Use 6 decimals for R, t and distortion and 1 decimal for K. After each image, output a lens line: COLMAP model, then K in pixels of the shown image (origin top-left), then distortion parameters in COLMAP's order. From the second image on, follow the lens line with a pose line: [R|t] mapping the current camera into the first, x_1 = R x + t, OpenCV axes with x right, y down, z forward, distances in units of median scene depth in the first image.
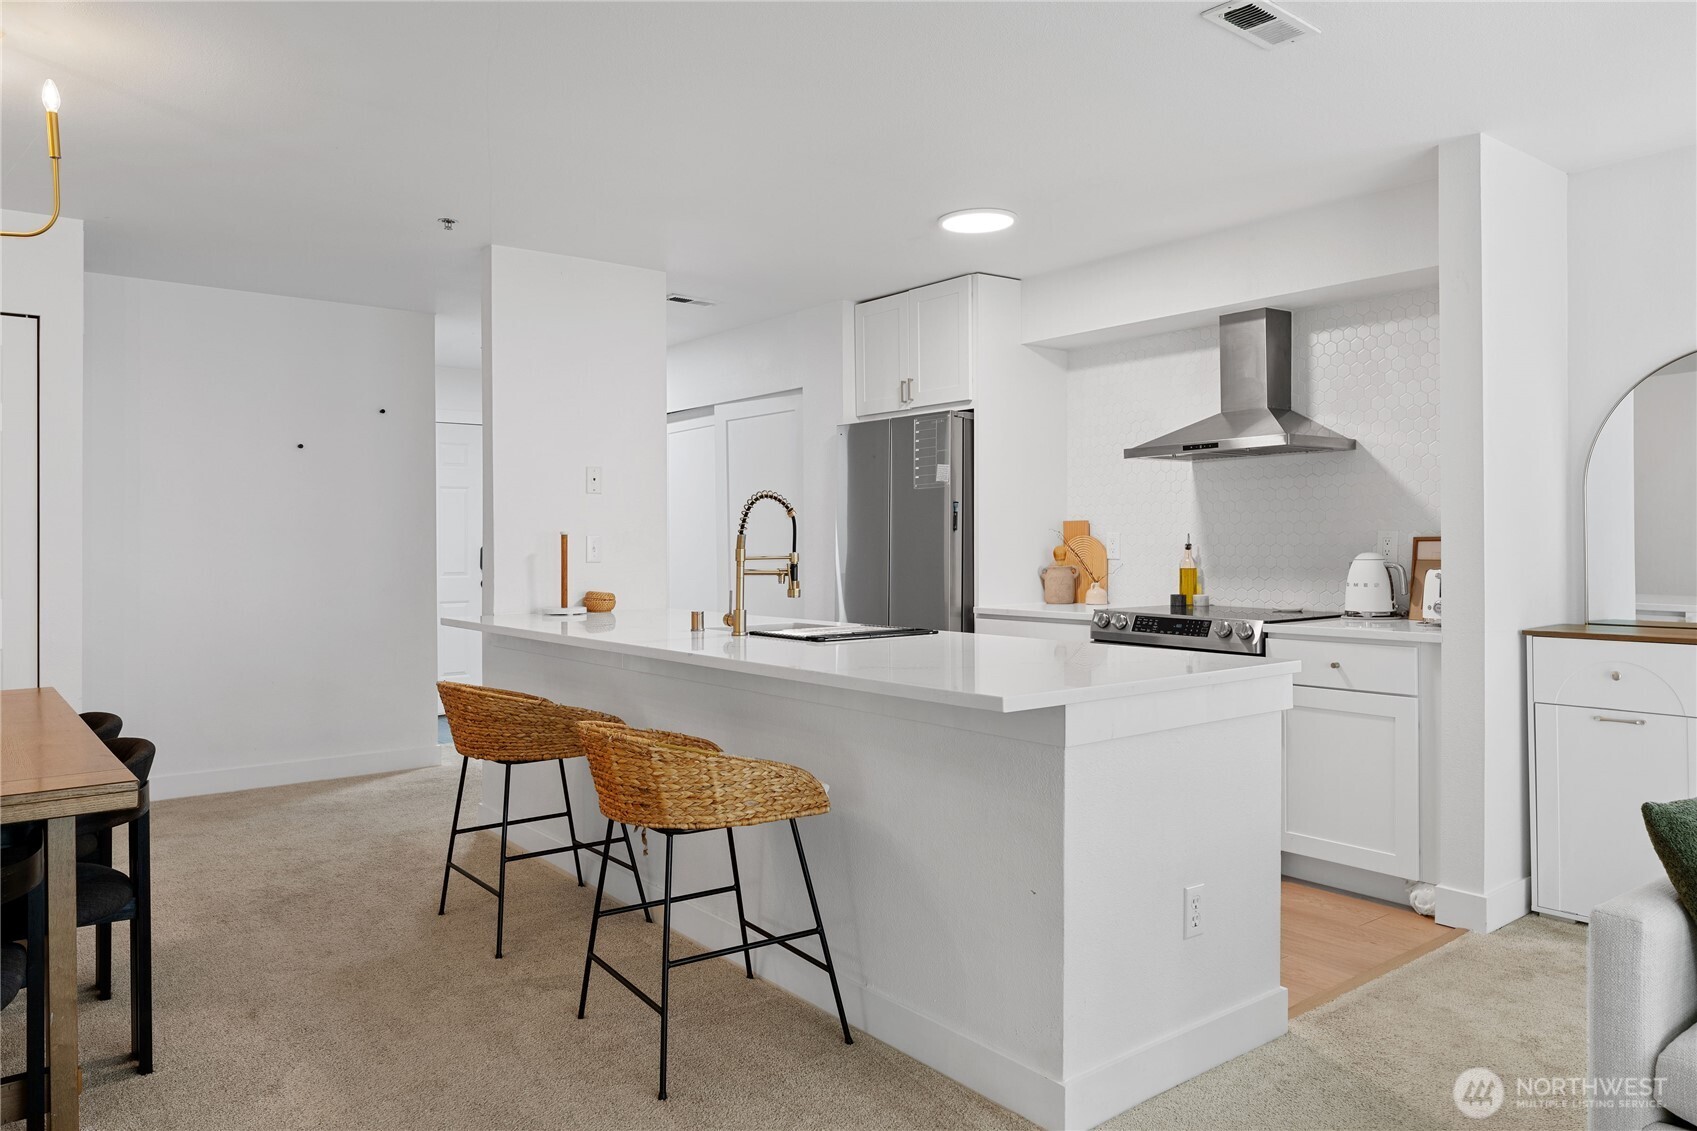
lens RADIAL K [[1155.2, 0, 851.7], [0, 1155.2, 543.9], [0, 0, 1]] dist [-0.001134, 0.004773]
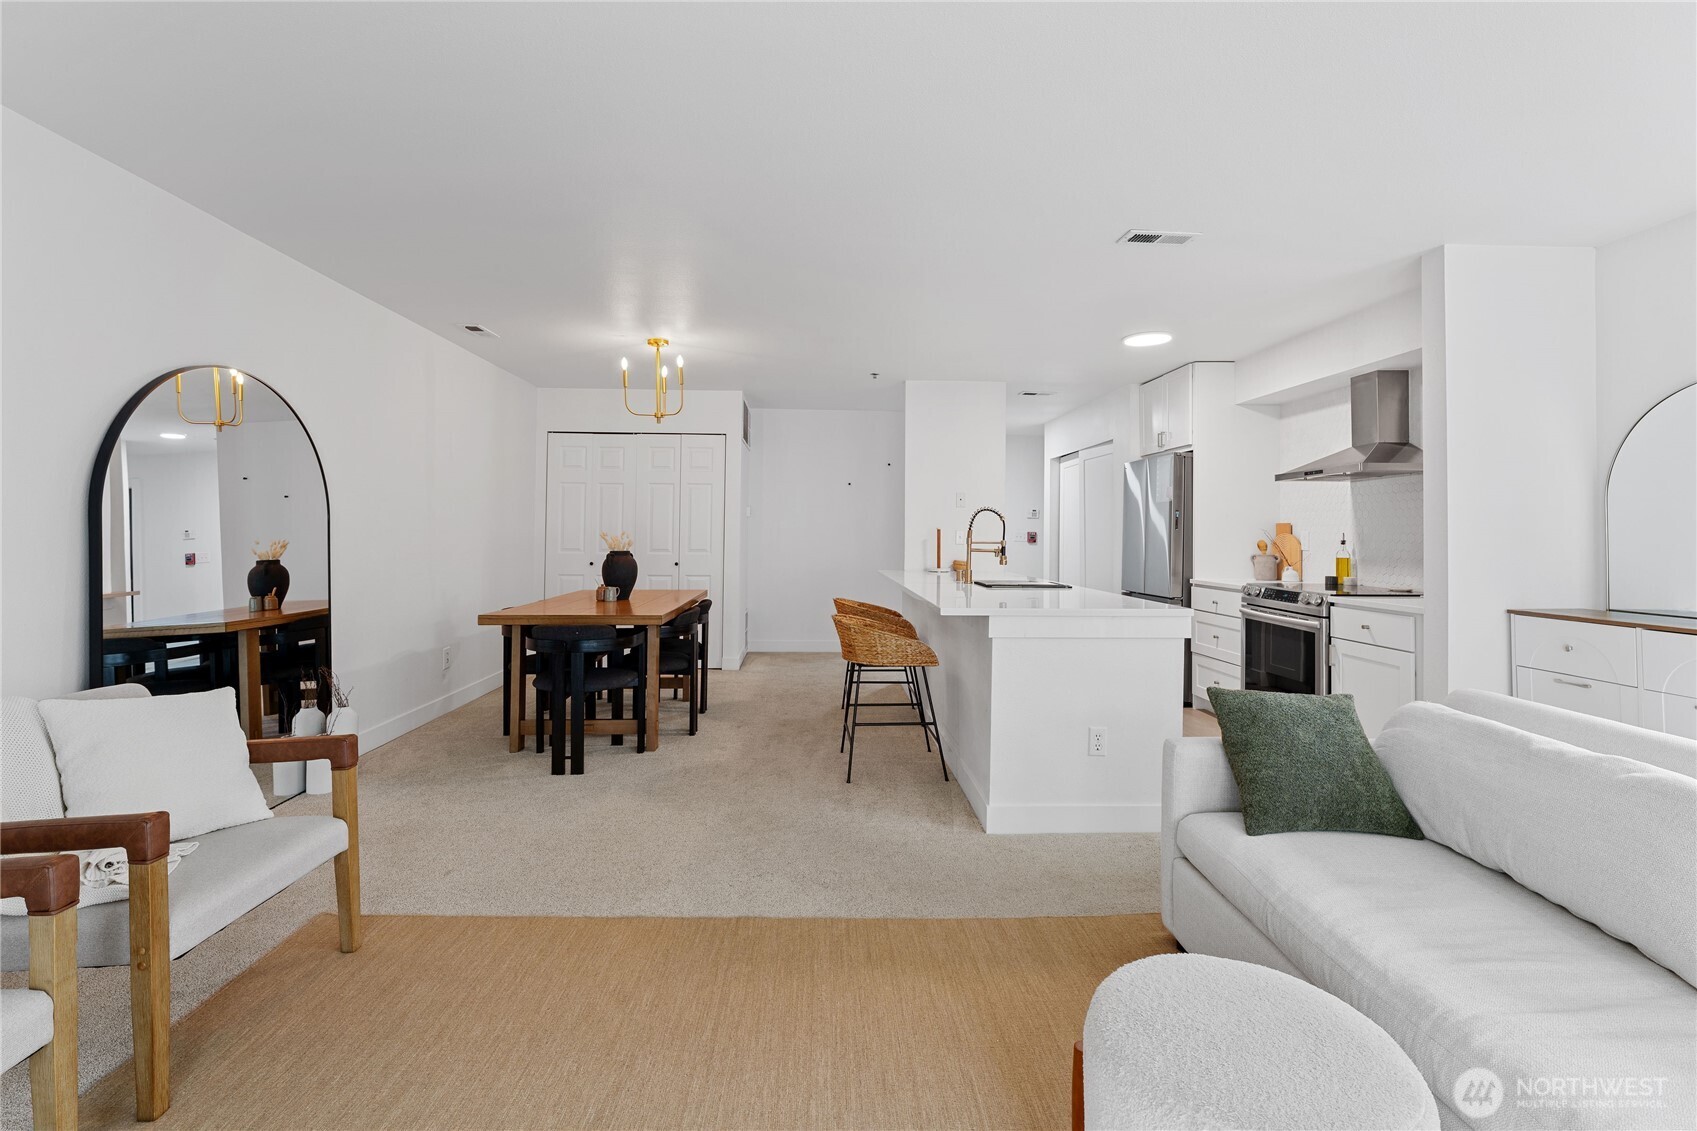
lens RADIAL K [[780.6, 0, 842.2], [0, 780.6, 515.7], [0, 0, 1]] dist [-0.001047, -0.000153]
pose [[0.806296, -0.000781, -0.591512, 0.417162], [-0.013996, 0.999694, -0.020398, -0.002413], [0.591347, 0.024725, 0.806038, -0.135128]]
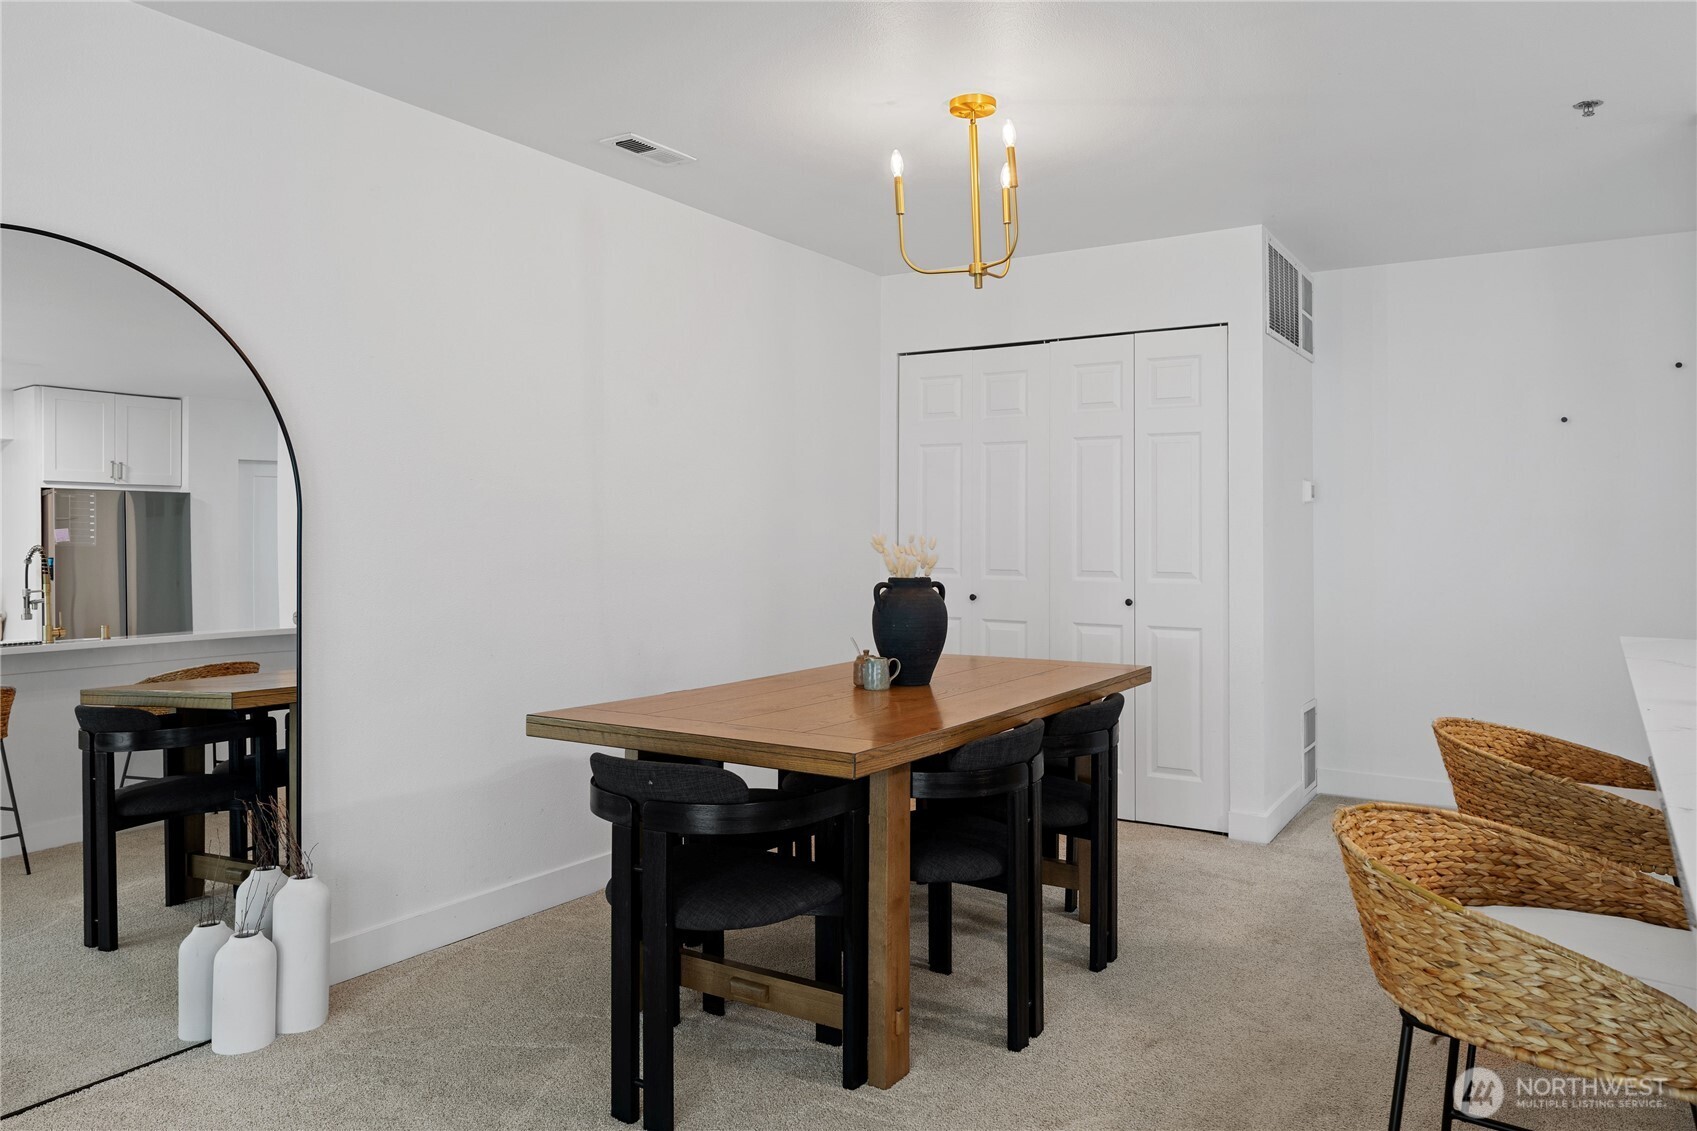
lens RADIAL K [[1148.1, 0, 854.2], [0, 1148.1, 490.8], [0, 0, 1]] dist [-0.002638, 0.003588]
pose [[0.324315, -0.029116, -0.945501, 0.191826], [-0.006597, 0.999432, -0.033040, -0.001972], [0.945926, 0.016952, 0.323938, 0.314286]]
